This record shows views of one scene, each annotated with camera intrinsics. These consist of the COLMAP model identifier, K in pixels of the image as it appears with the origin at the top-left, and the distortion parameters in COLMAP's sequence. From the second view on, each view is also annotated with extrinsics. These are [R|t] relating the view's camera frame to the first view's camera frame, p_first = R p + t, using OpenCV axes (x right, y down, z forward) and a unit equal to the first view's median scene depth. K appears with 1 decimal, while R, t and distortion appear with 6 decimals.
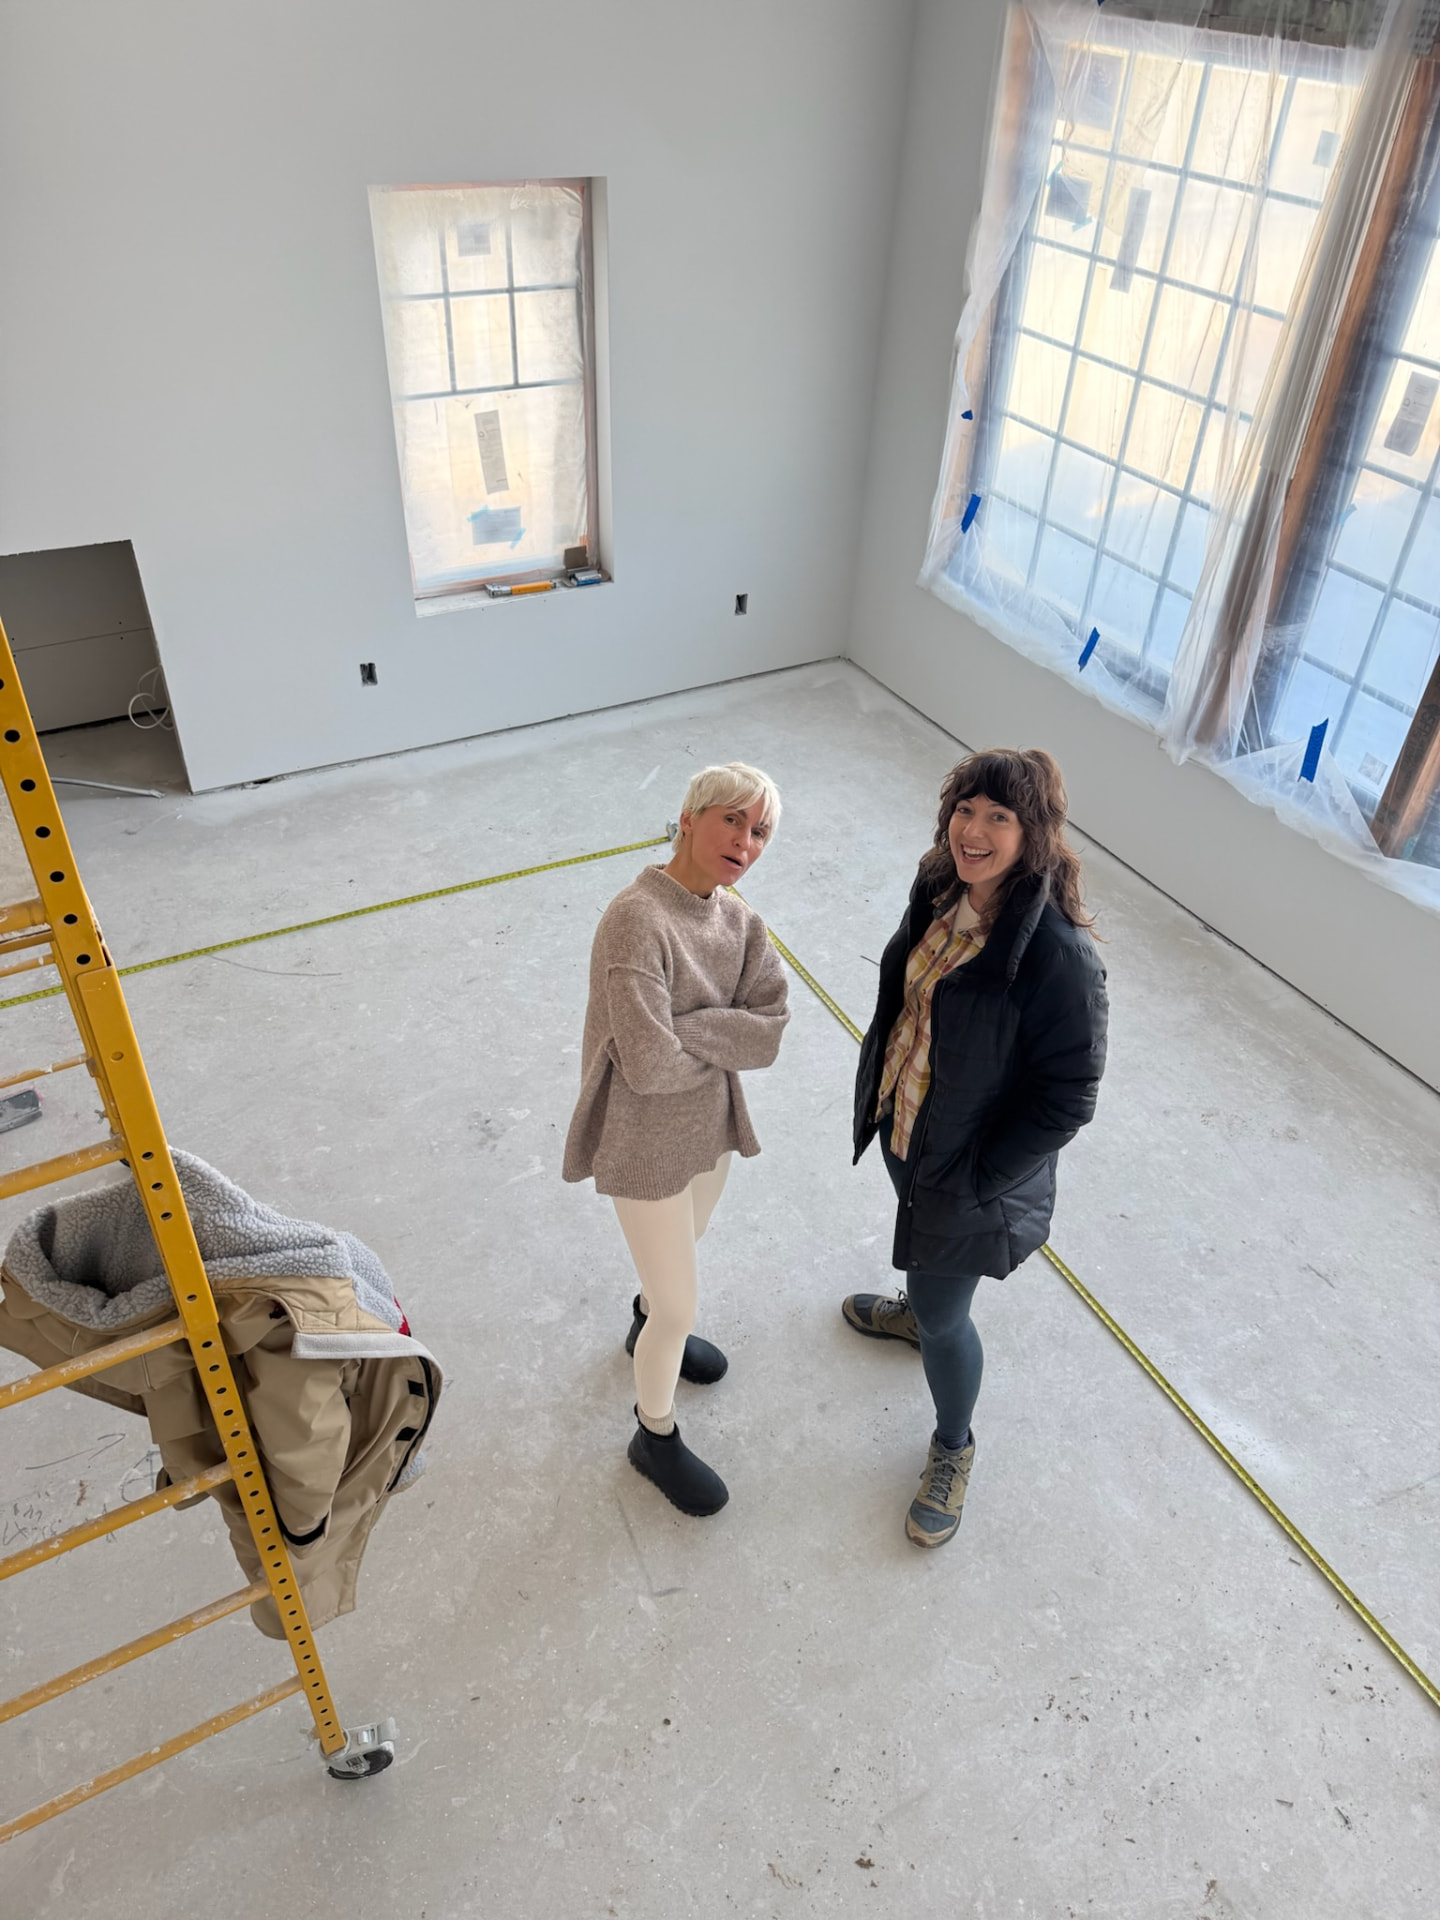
lens RADIAL K [[1350.1, 0, 720.0], [0, 1350.1, 960.0], [0, 0, 1]] dist [0.002488, 0.000244]
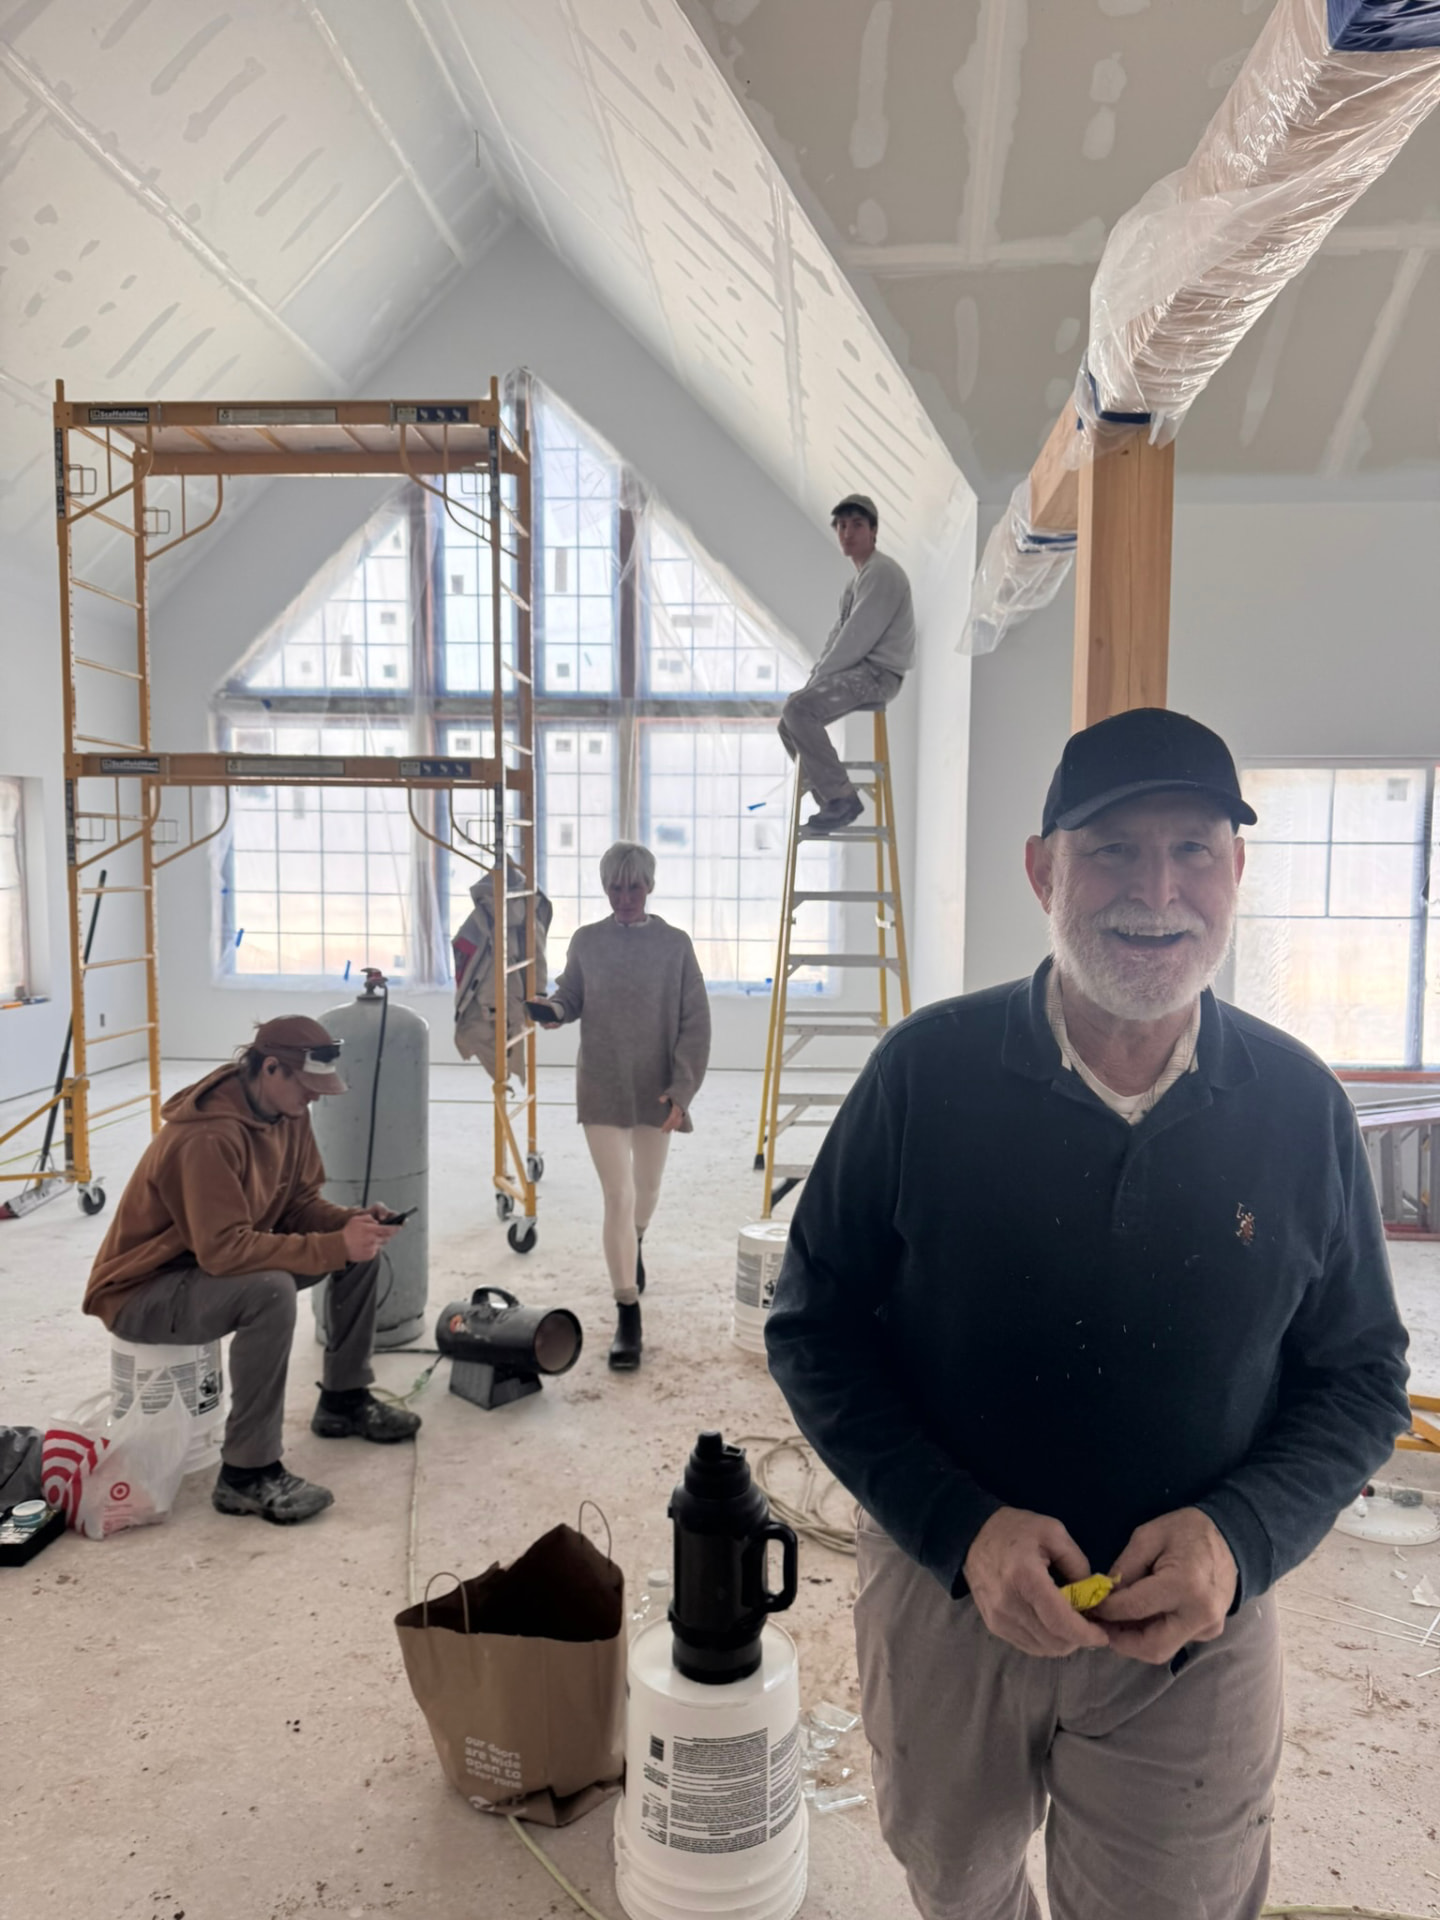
lens RADIAL K [[1350.1, 0, 720.0], [0, 1350.1, 960.0], [0, 0, 1]] dist [0.002488, 0.000244]
pose [[0.571676, -0.103038, 0.813984, -1.048568], [0.505656, 0.825527, -0.250632, 0.545737], [-0.646142, 0.554876, 0.524036, -0.427139]]
